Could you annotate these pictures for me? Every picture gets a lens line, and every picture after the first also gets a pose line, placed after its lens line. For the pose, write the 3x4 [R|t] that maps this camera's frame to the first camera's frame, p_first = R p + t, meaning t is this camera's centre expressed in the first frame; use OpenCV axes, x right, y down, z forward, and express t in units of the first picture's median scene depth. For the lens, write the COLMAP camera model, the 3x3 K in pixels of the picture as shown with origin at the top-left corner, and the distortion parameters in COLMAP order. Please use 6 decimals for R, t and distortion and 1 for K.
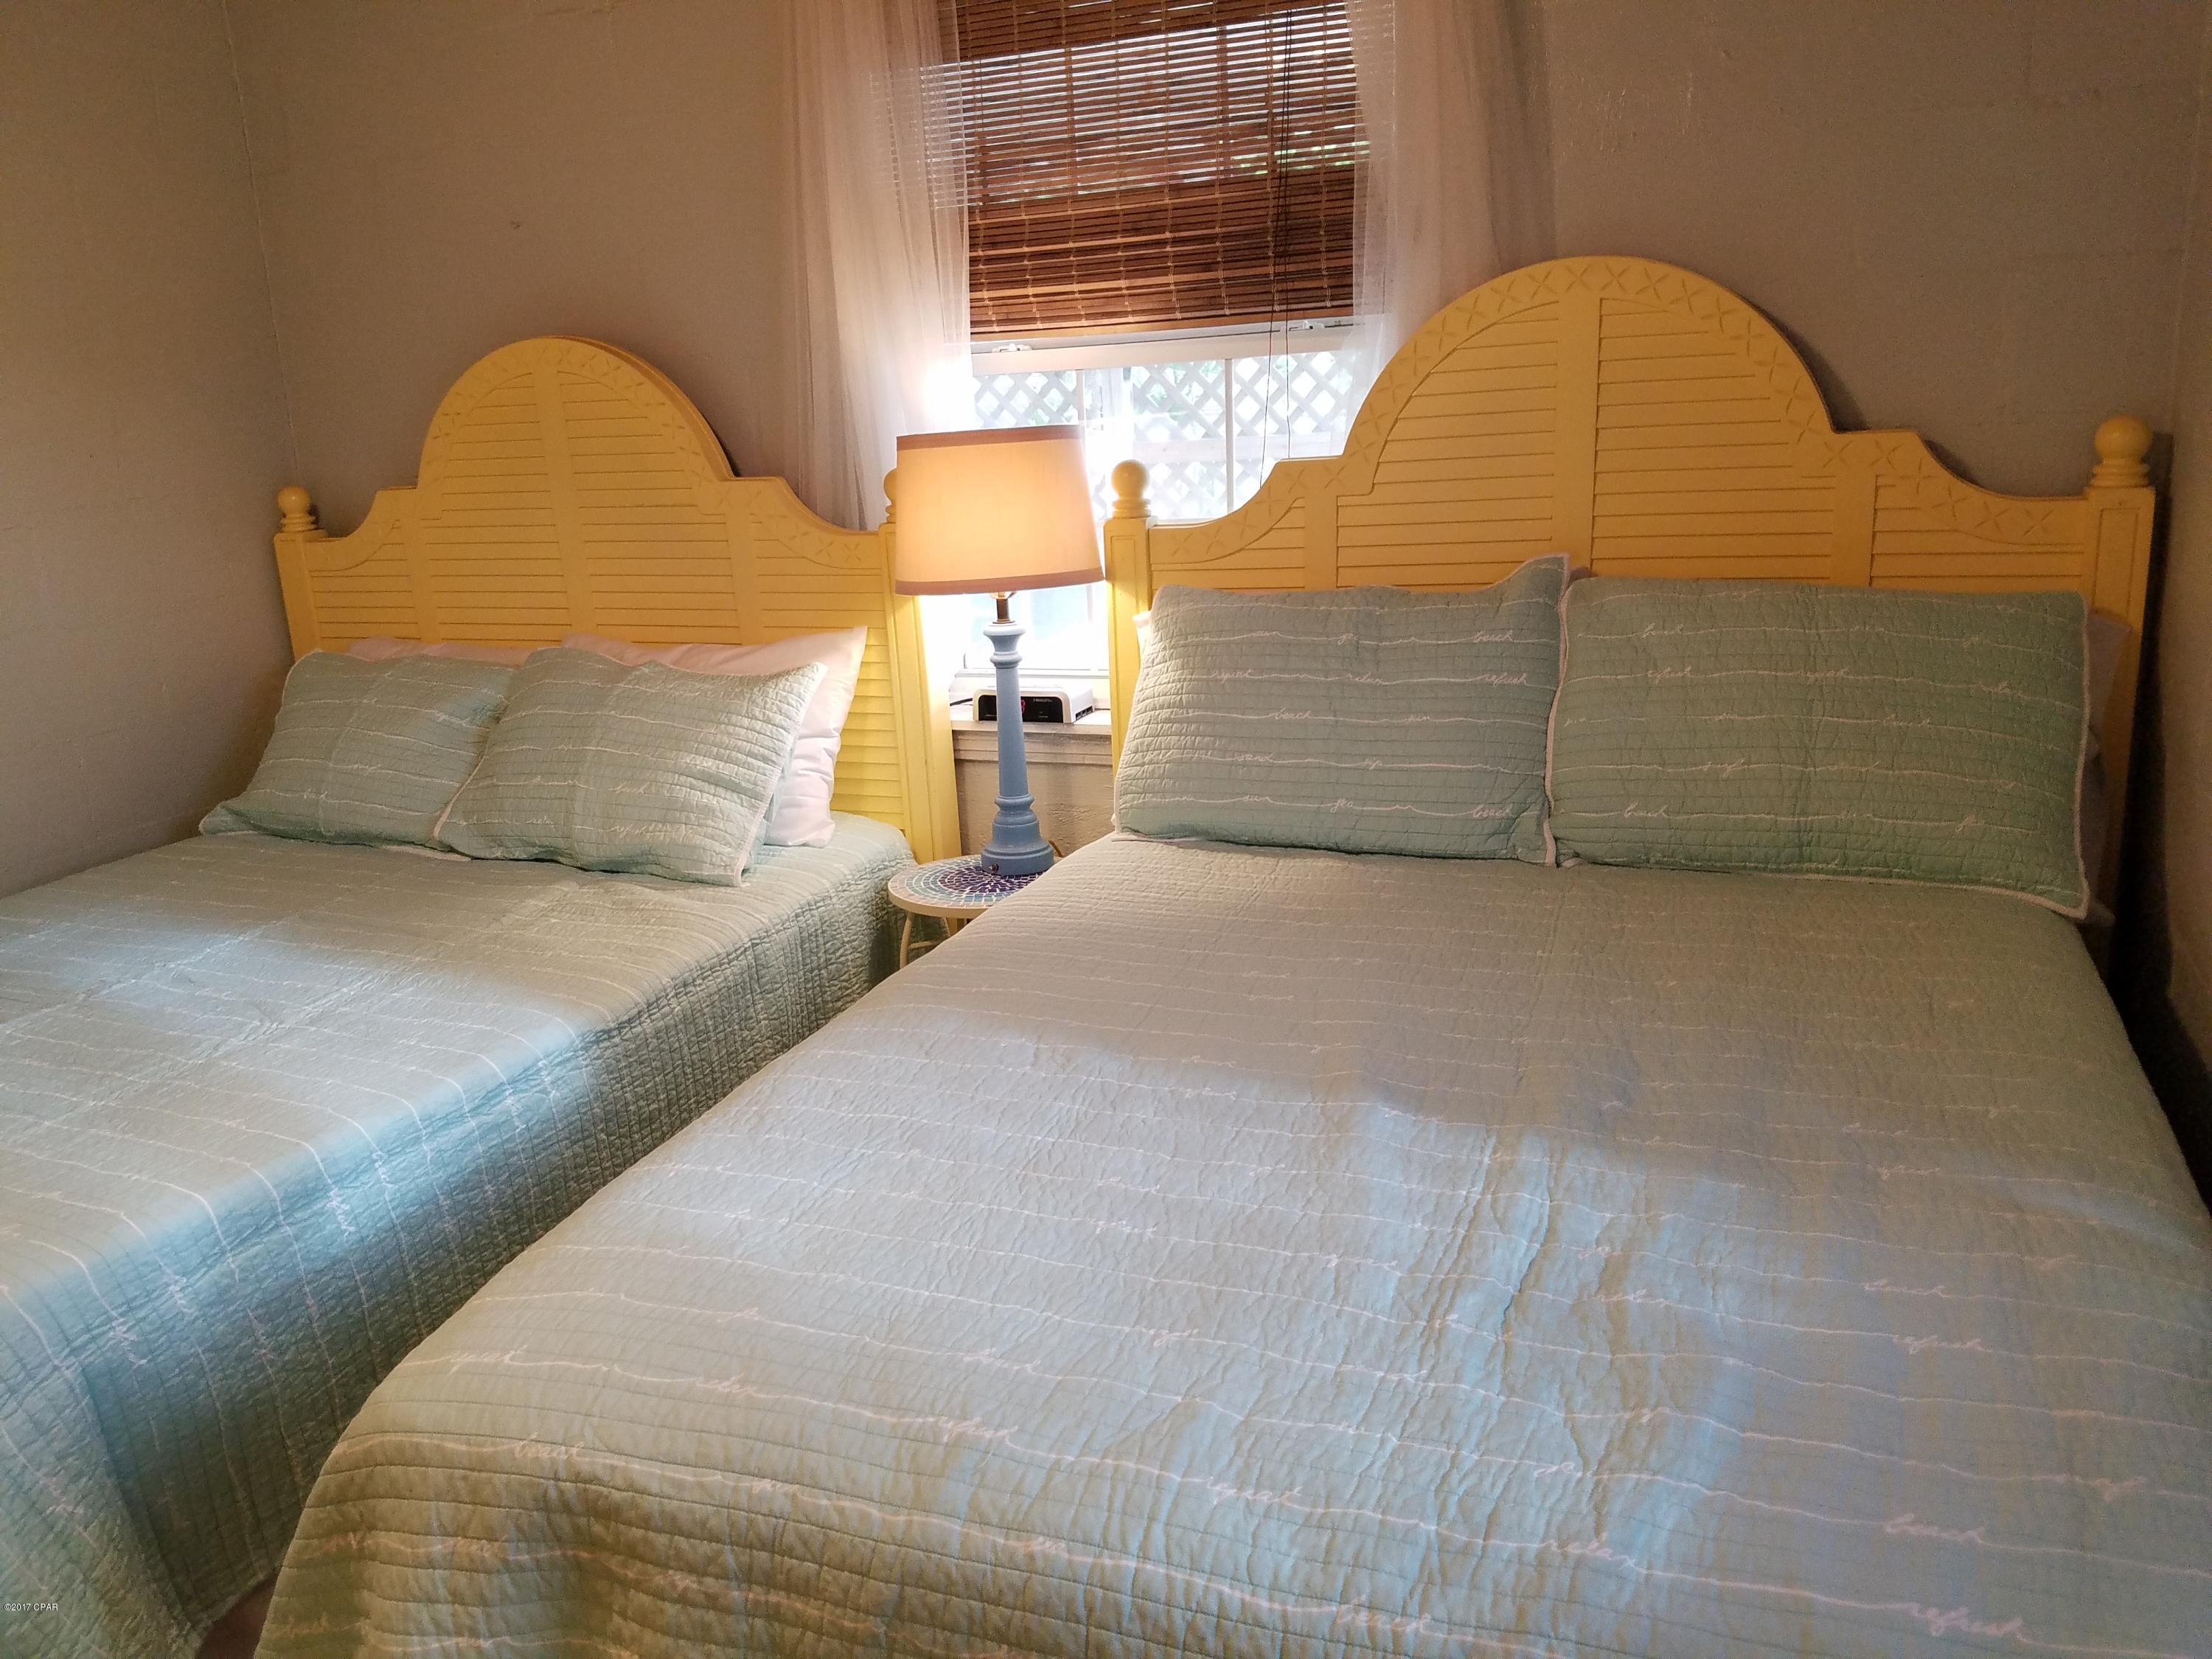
lens RADIAL K [[1640.9, 0, 1107.6], [0, 1640.9, 847.0], [0, 0, 1]] dist [0.267655, -0.544028]
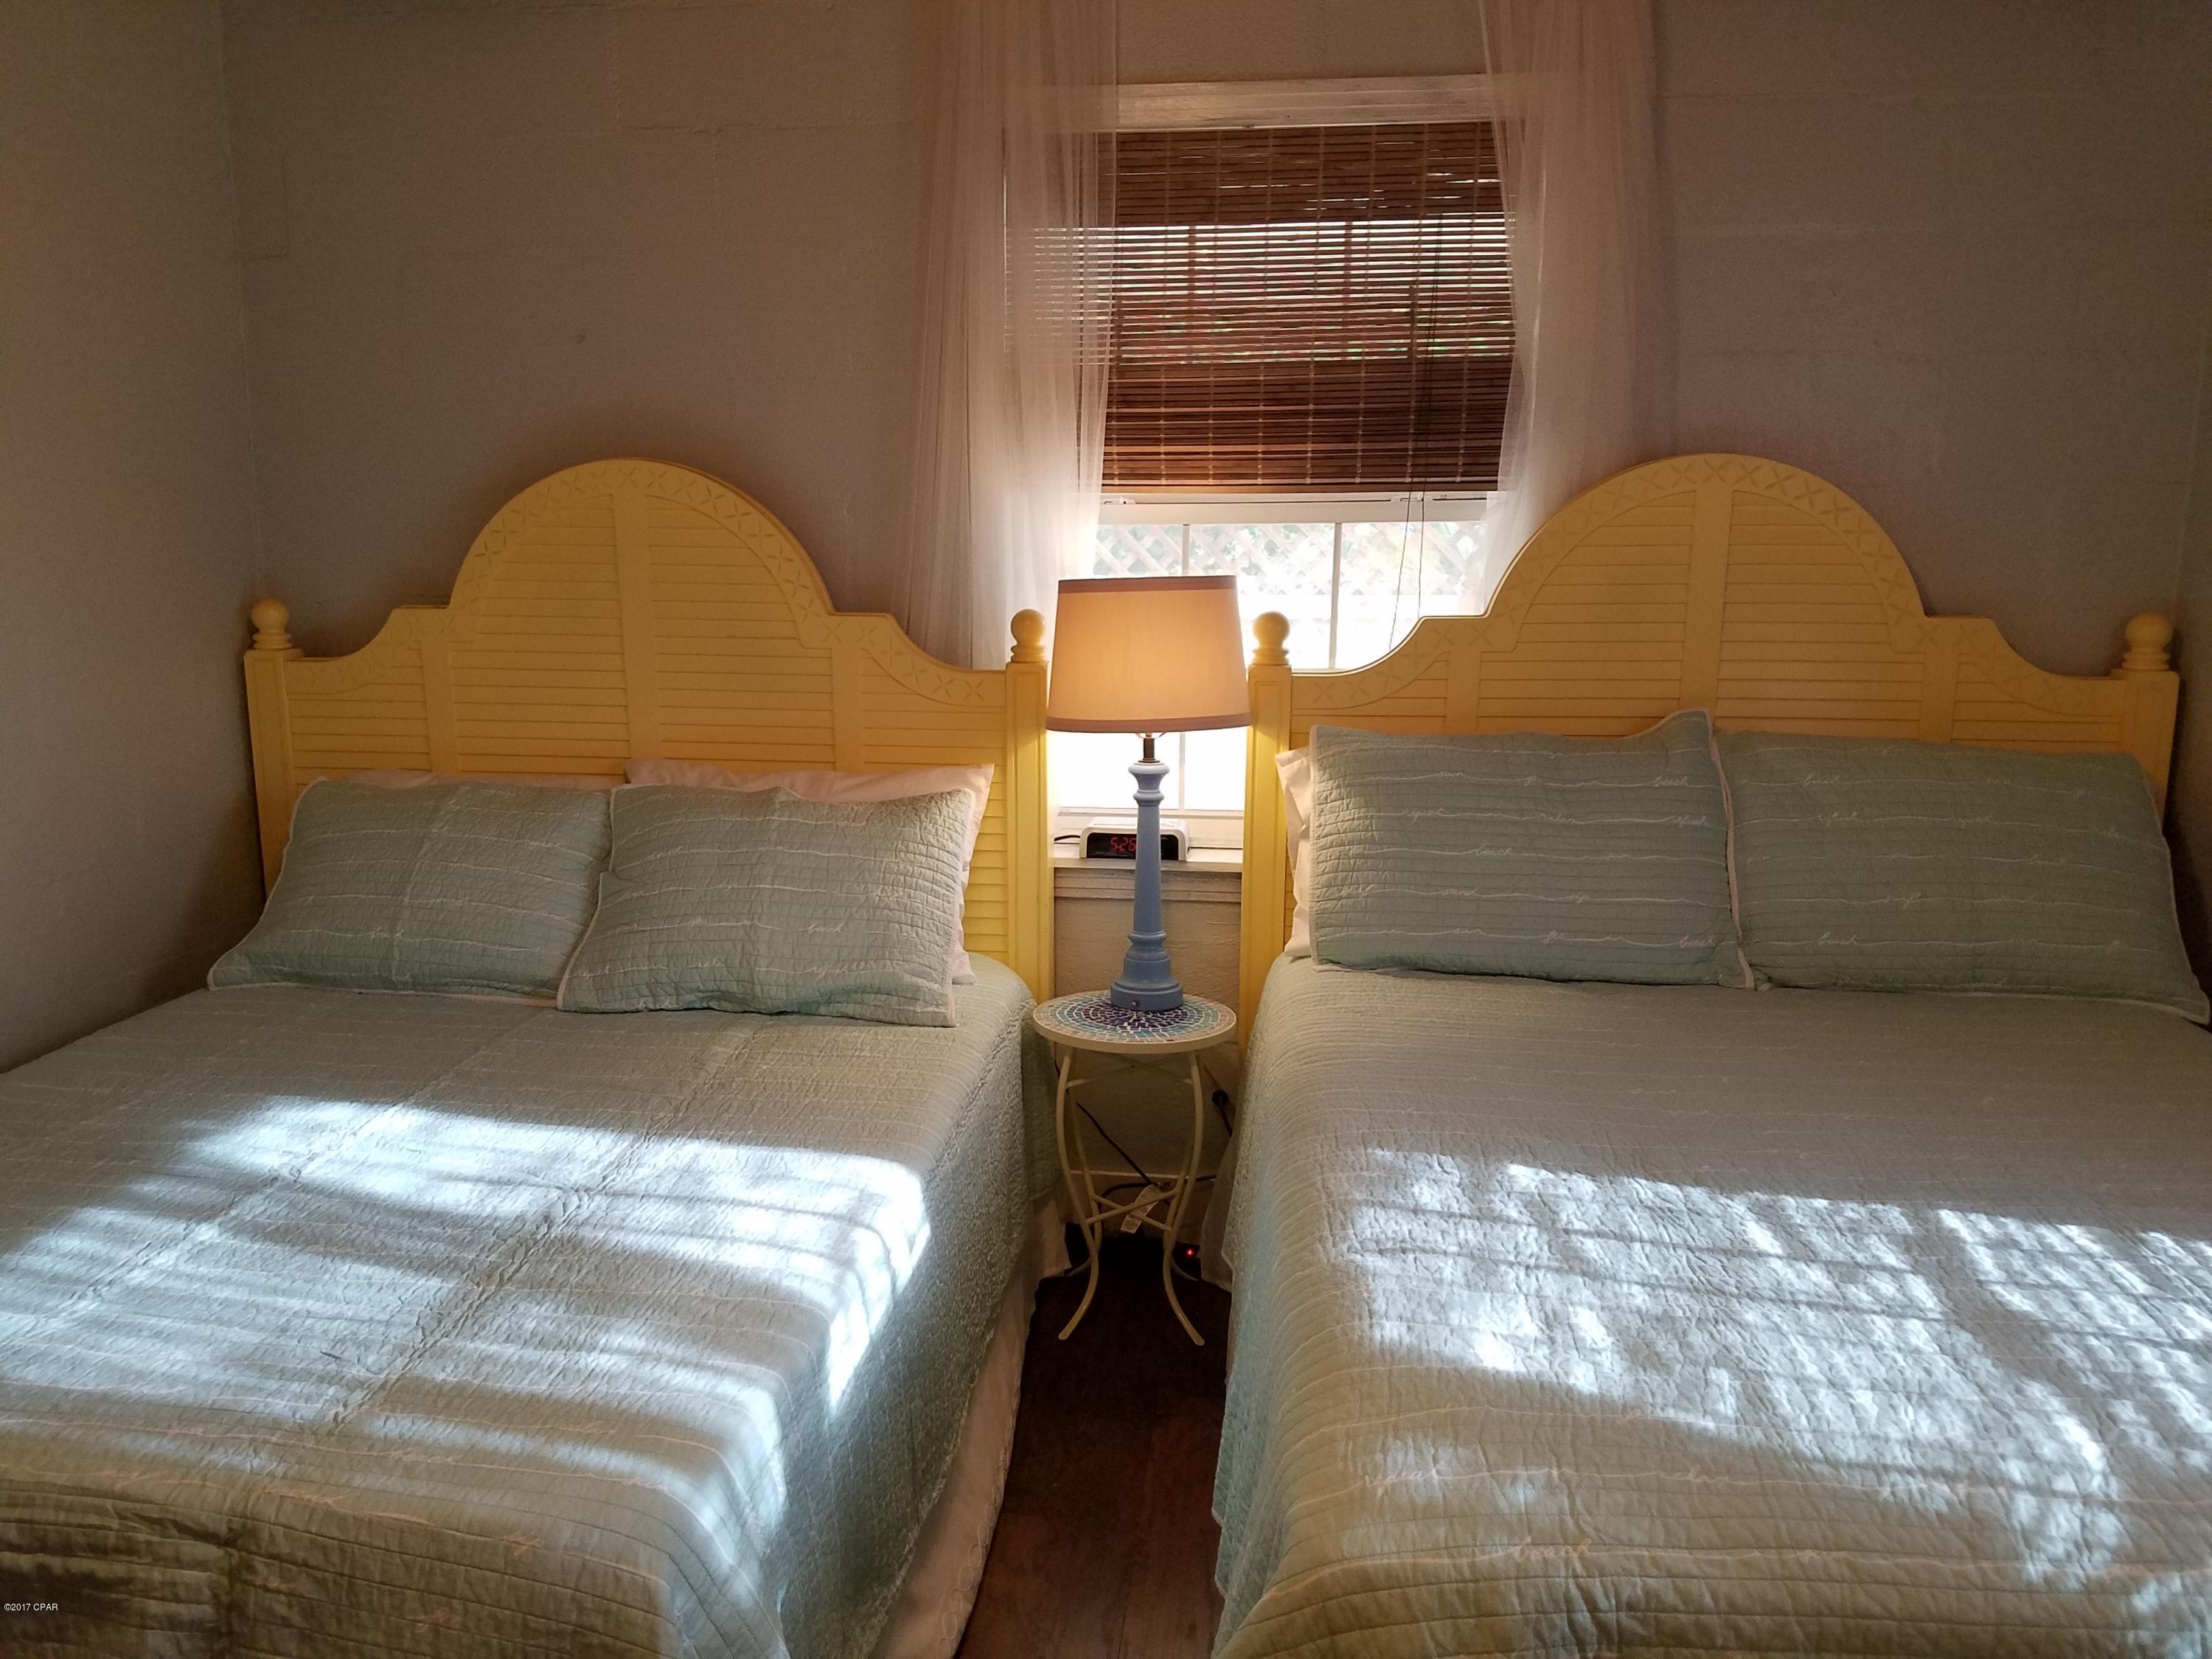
lens RADIAL K [[1683.5, 0, 1075.5], [0, 1683.5, 877.3], [0, 0, 1]] dist [0.219535, -0.377152]
pose [[0.961543, 0.003218, 0.274636, -0.411119], [0.018469, 0.996910, -0.076345, 0.013568], [-0.274033, 0.078481, 0.958513, 0.025647]]
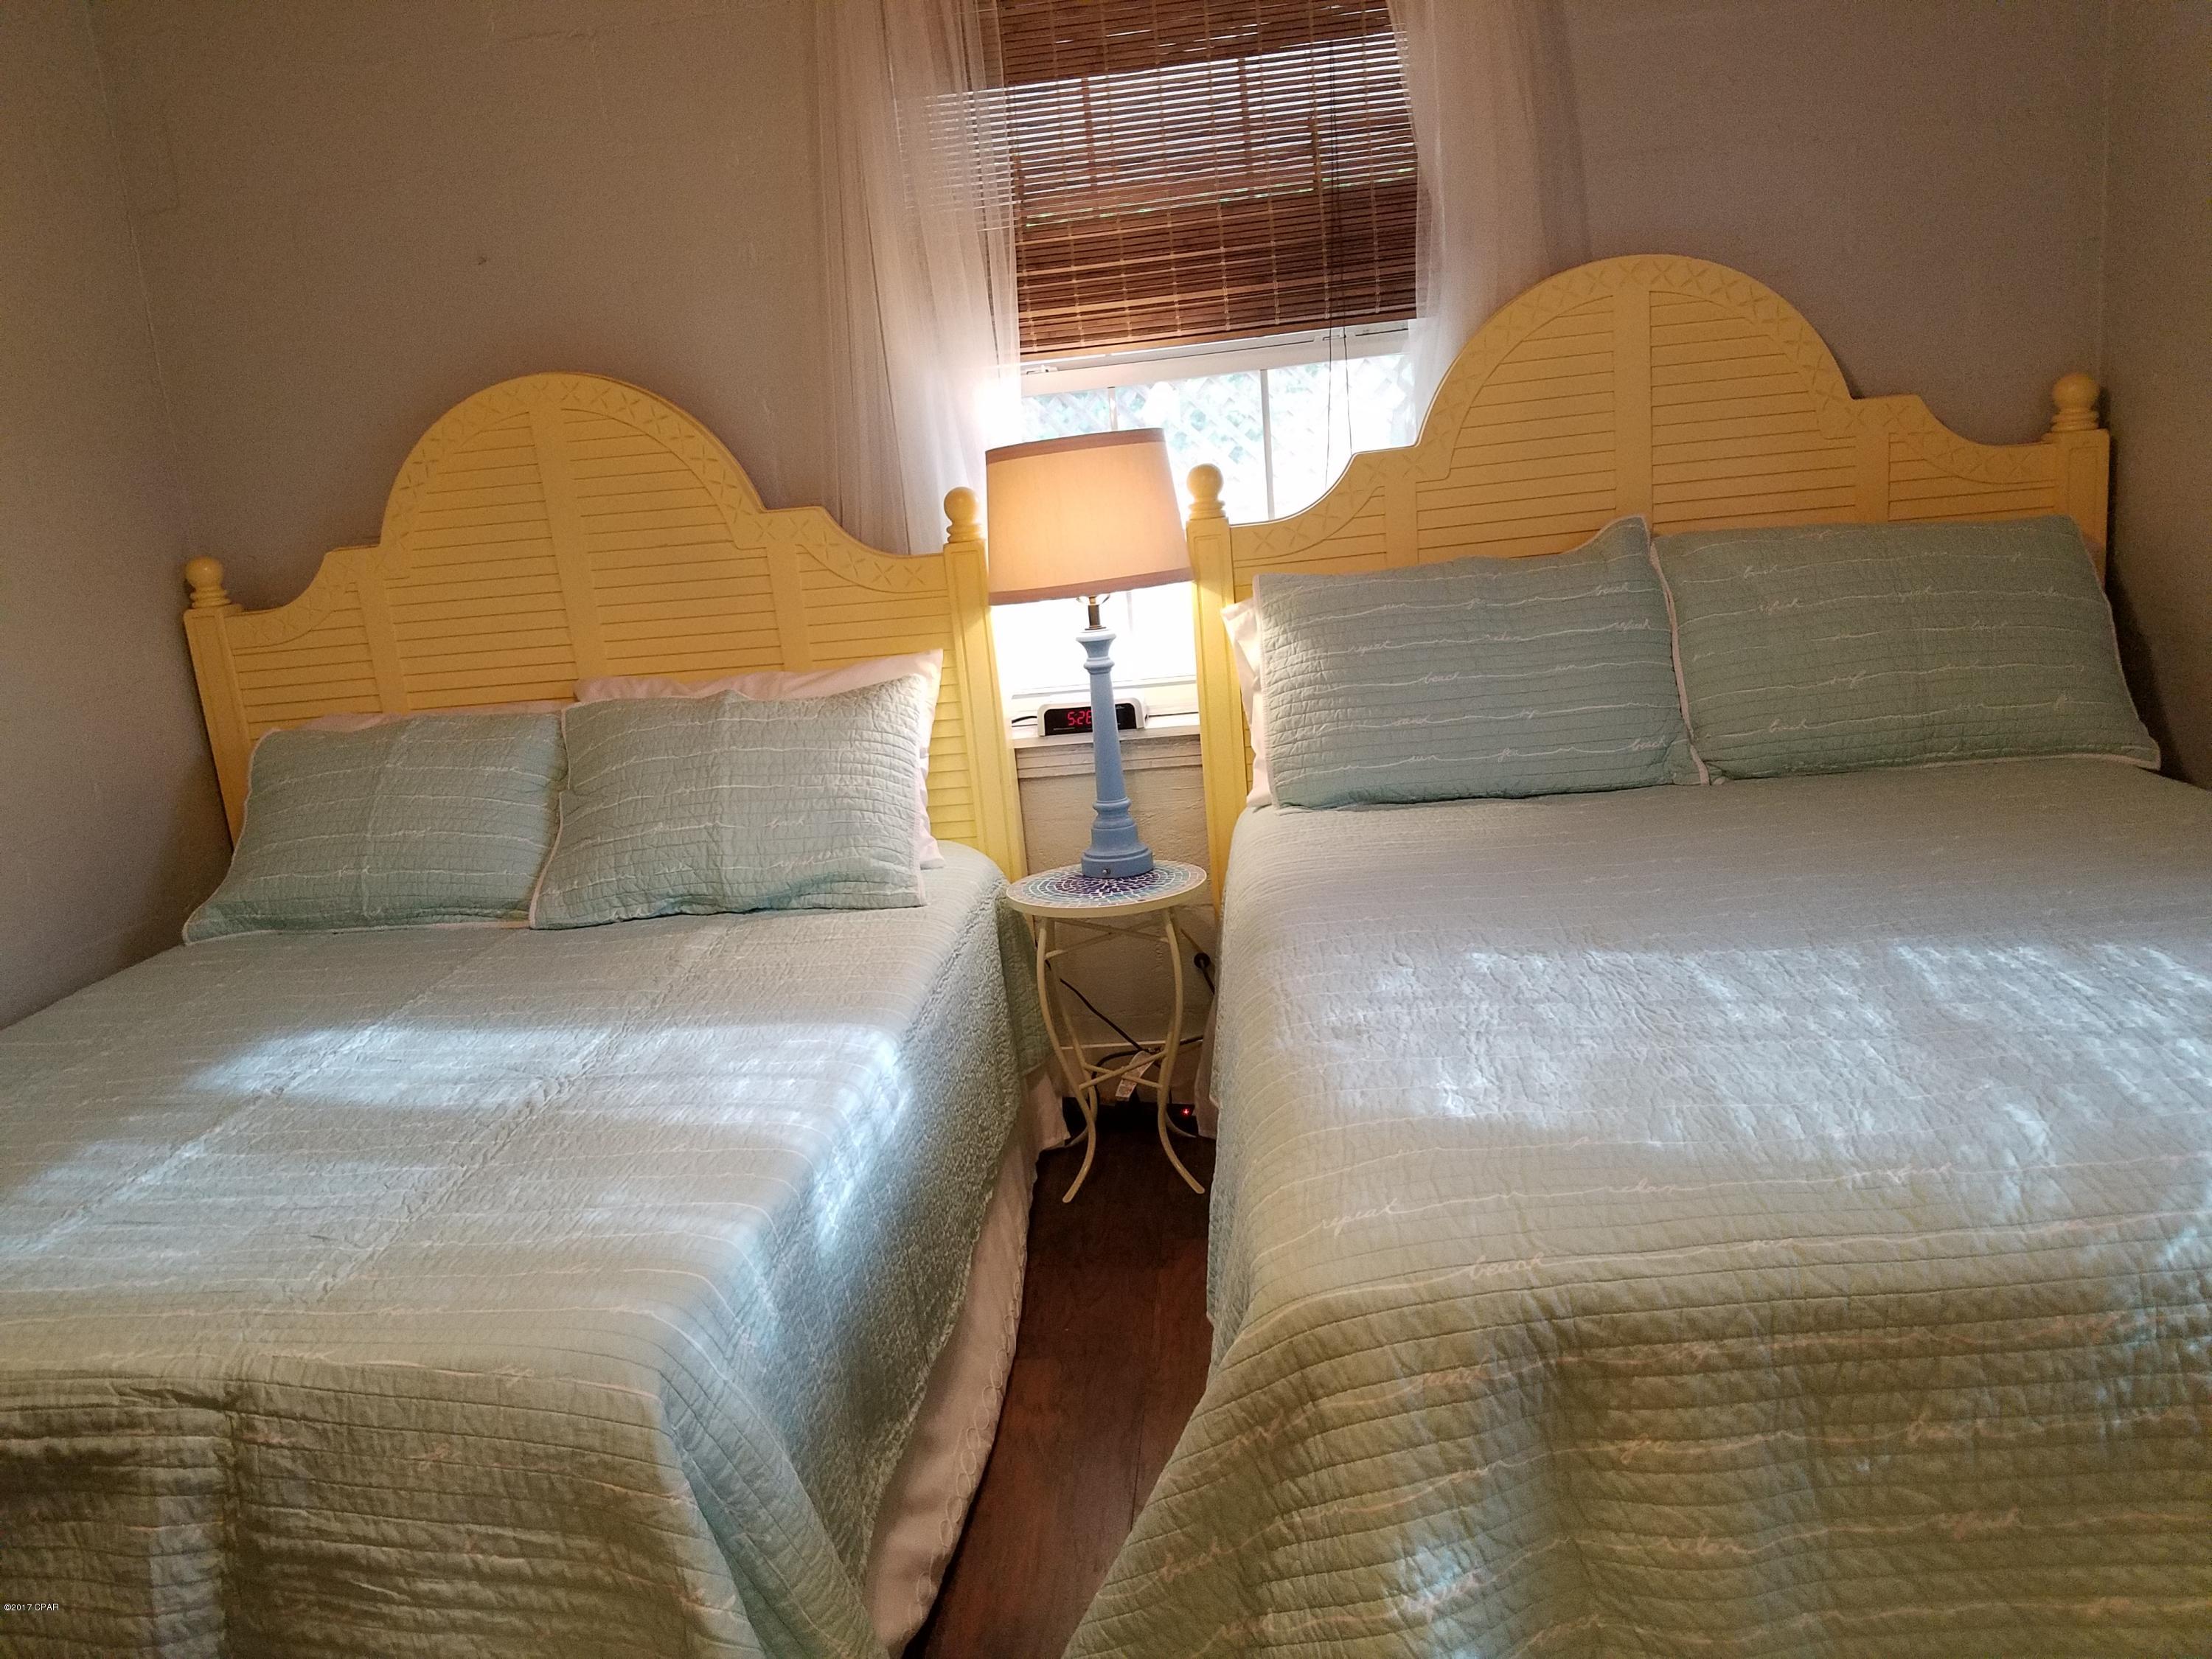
lens RADIAL K [[1681.5, 0, 1083.4], [0, 1681.5, 883.6], [0, 0, 1]] dist [0.235618, -0.443768]
pose [[0.955626, -0.104516, 0.275419, -0.391003], [0.119484, 0.992105, -0.038090, 0.060529], [-0.269263, 0.069308, 0.960569, 0.018044]]
